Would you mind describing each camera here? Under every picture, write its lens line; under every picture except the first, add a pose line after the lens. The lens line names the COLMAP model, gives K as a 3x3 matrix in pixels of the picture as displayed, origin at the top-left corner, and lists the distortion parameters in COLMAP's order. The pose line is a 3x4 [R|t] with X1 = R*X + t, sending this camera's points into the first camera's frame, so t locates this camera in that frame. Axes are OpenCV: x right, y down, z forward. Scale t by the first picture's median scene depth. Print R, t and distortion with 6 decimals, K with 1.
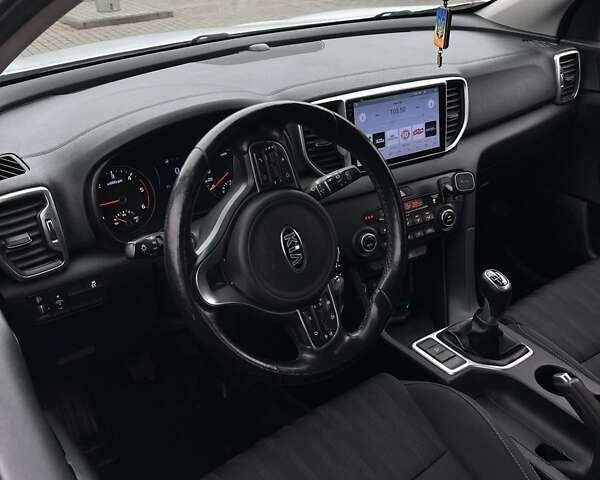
lens RADIAL K [[599.1, 0, 300.3], [0, 599.1, 242.0], [0, 0, 1]] dist [0.021937, 0.000000]
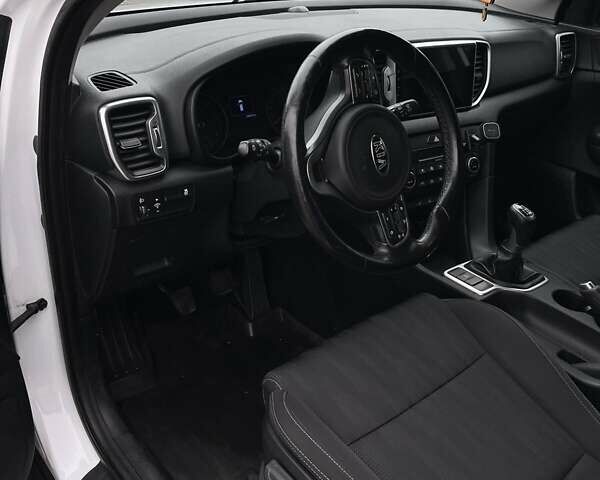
lens RADIAL K [[599.1, 0, 304.3], [0, 599.1, 242.2], [0, 0, 1]] dist [0.021937, 0.000000]
pose [[0.995889, 0.025848, 0.086815, -0.175593], [-0.024705, 0.999594, -0.014212, 0.138857], [-0.087147, 0.012009, 0.996123, -0.098993]]
